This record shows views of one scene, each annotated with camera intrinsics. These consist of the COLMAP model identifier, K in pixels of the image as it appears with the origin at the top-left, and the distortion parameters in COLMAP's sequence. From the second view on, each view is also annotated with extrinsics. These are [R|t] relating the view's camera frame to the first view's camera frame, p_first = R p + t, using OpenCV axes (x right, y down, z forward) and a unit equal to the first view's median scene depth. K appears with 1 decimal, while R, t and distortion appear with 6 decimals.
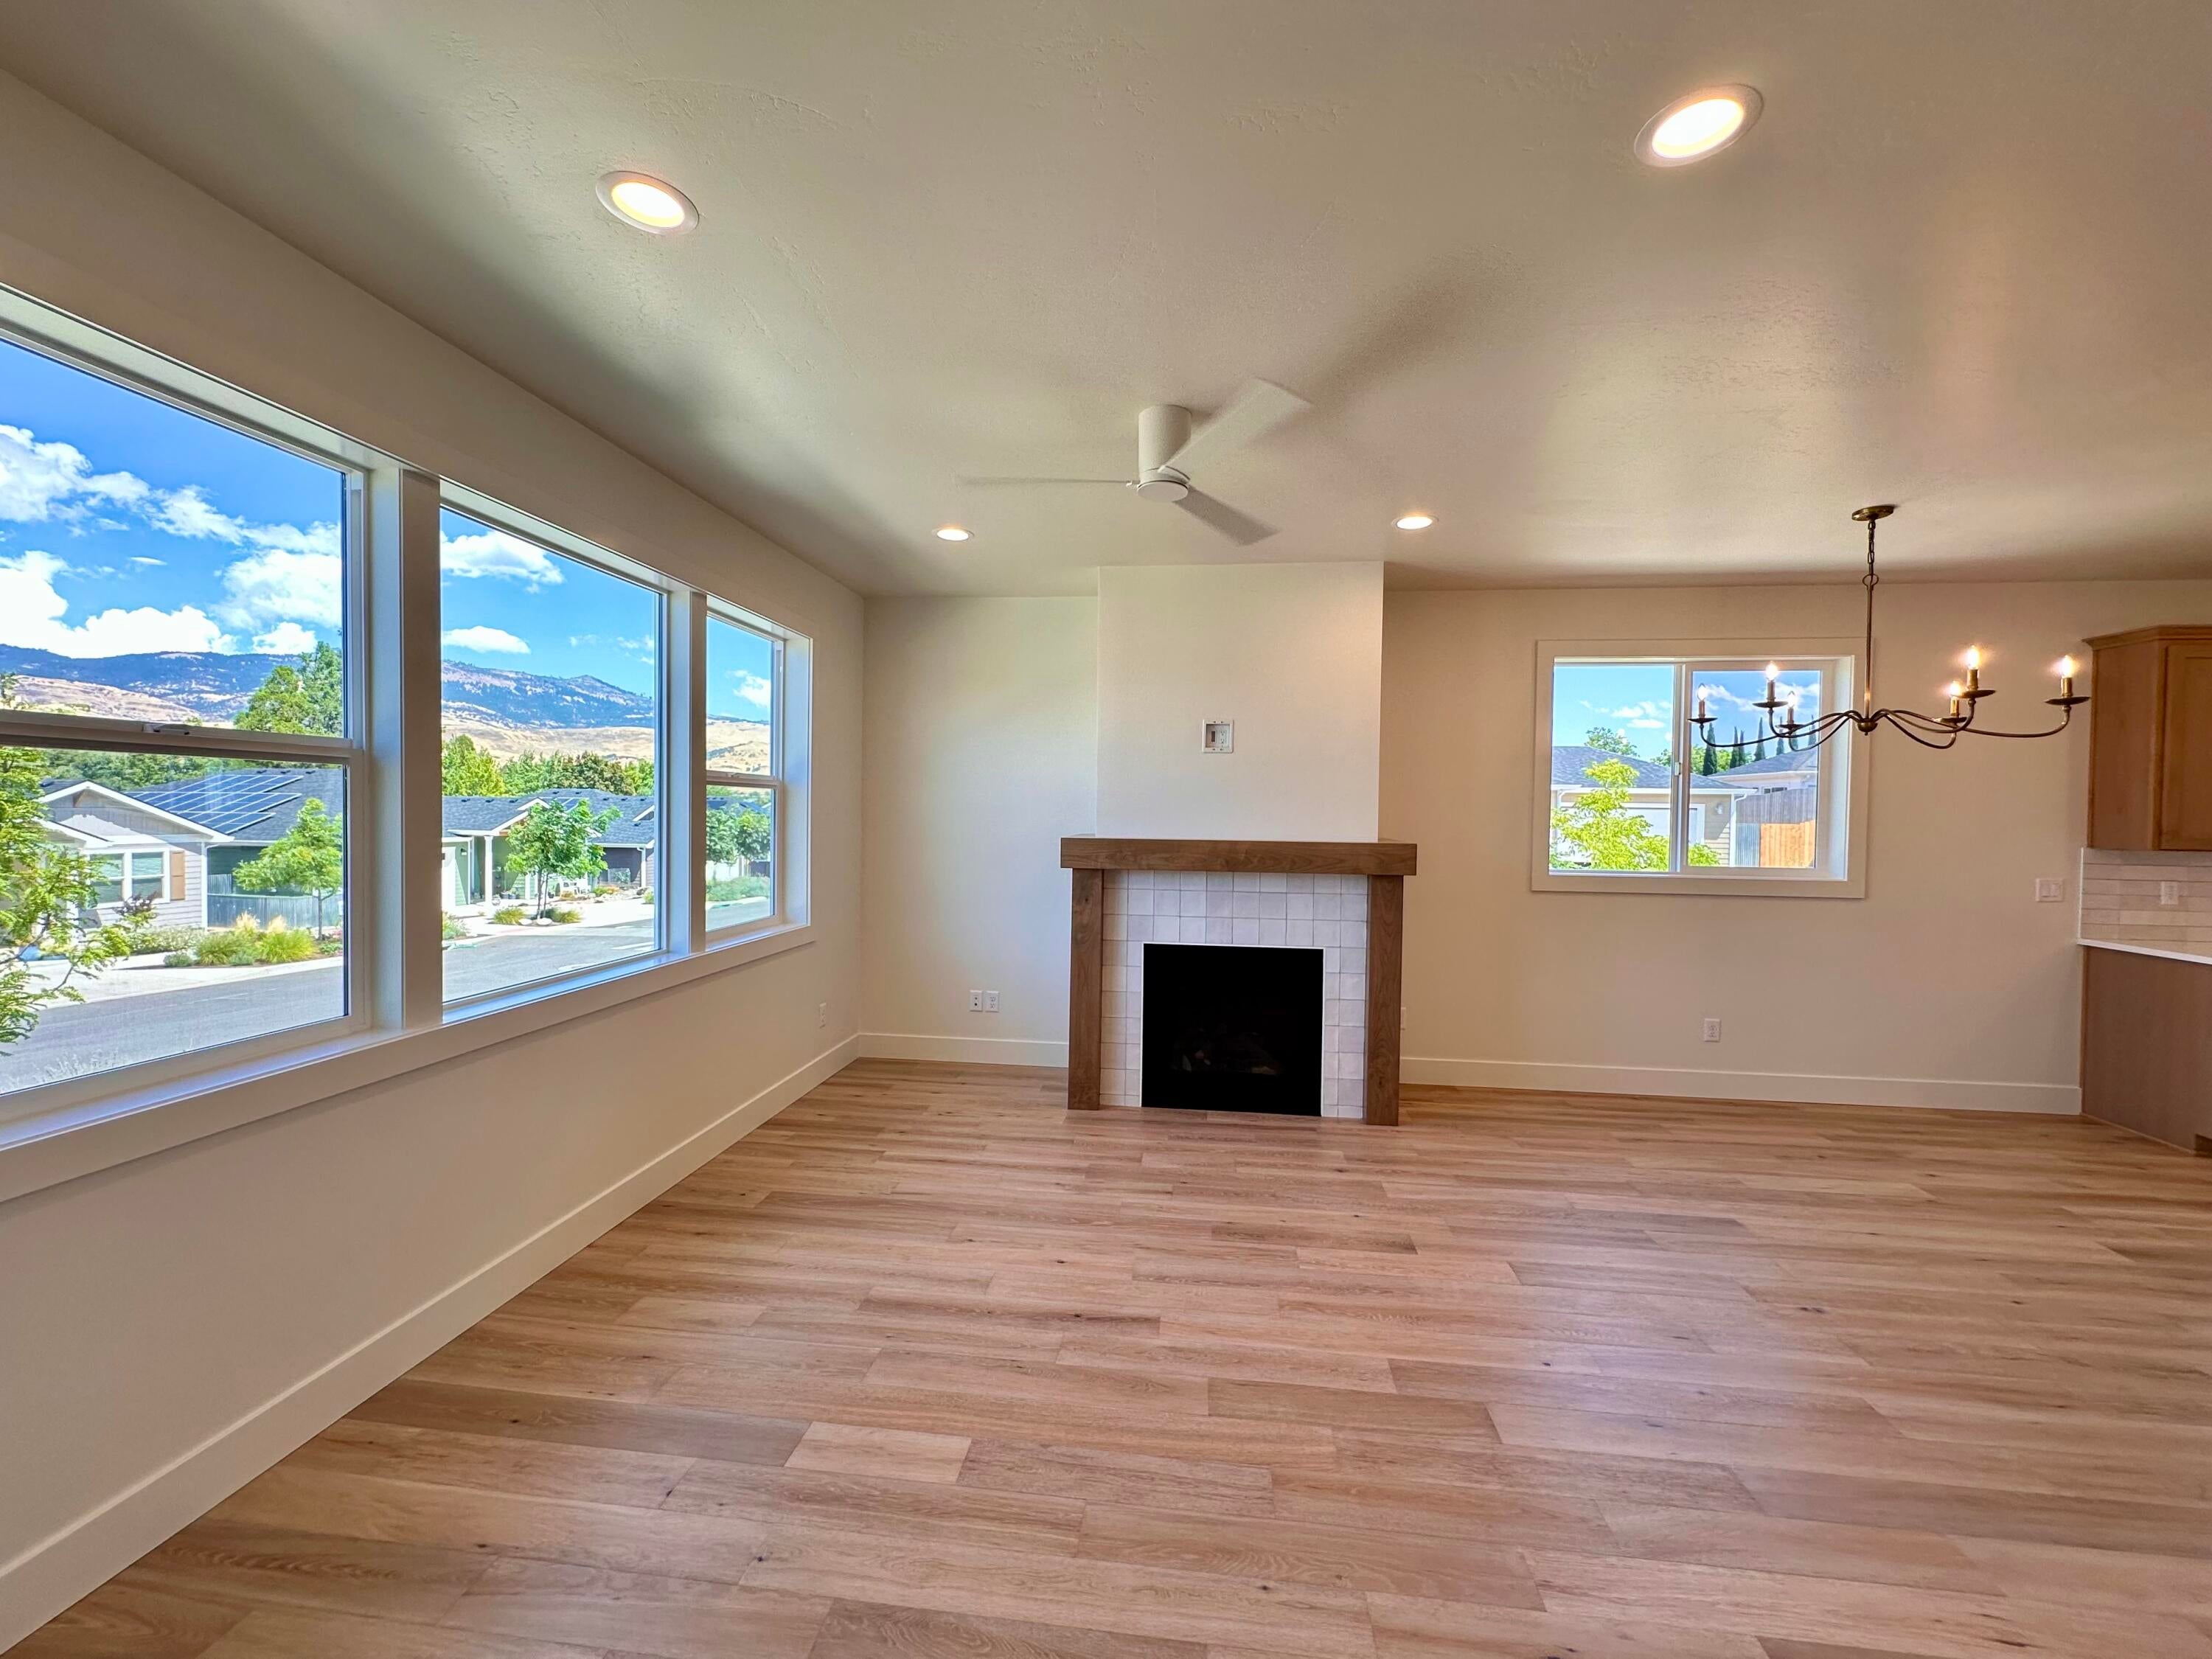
lens RADIAL K [[881.7, 0, 1109.4], [0, 881.7, 823.6], [0, 0, 1]] dist [-0.002748, 0.000391]
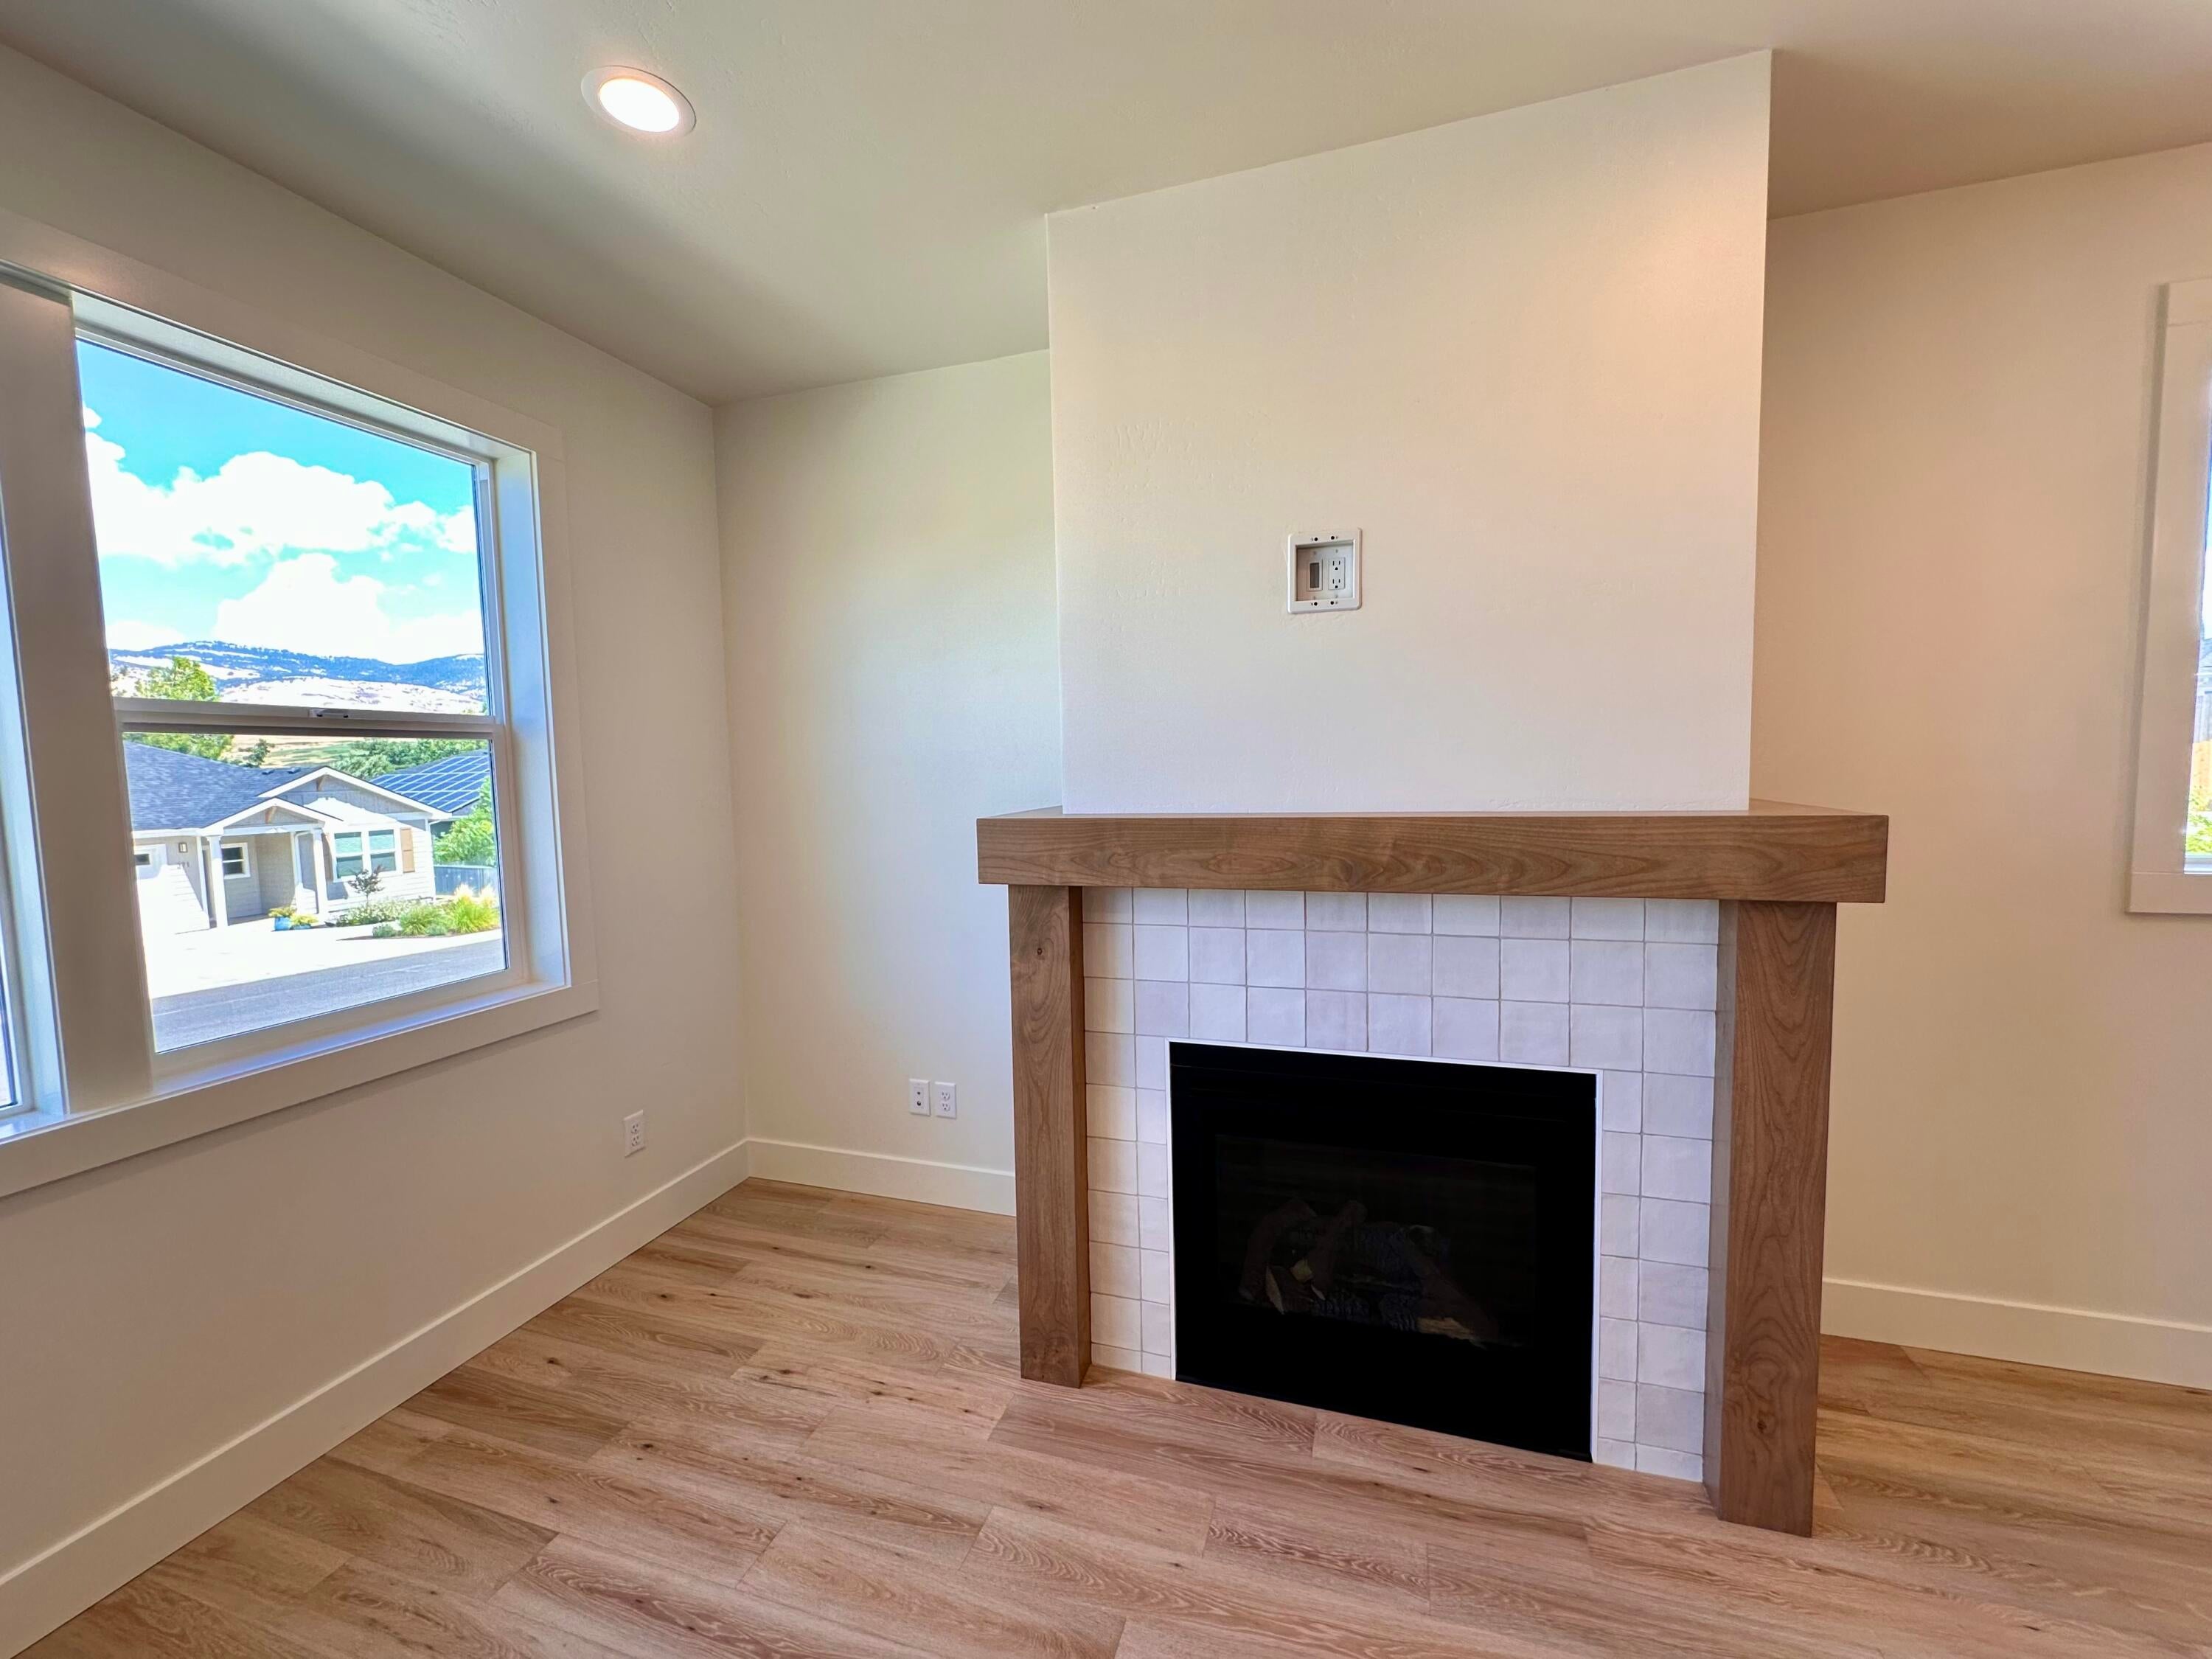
lens RADIAL K [[883.2, 0, 1106.5], [0, 883.2, 827.2], [0, 0, 1]] dist [-0.002840, 0.000443]
pose [[0.980408, -0.023254, -0.195601, 0.100746], [0.034739, 0.997854, 0.055494, -0.003085], [0.193891, -0.061202, 0.979112, 0.553716]]
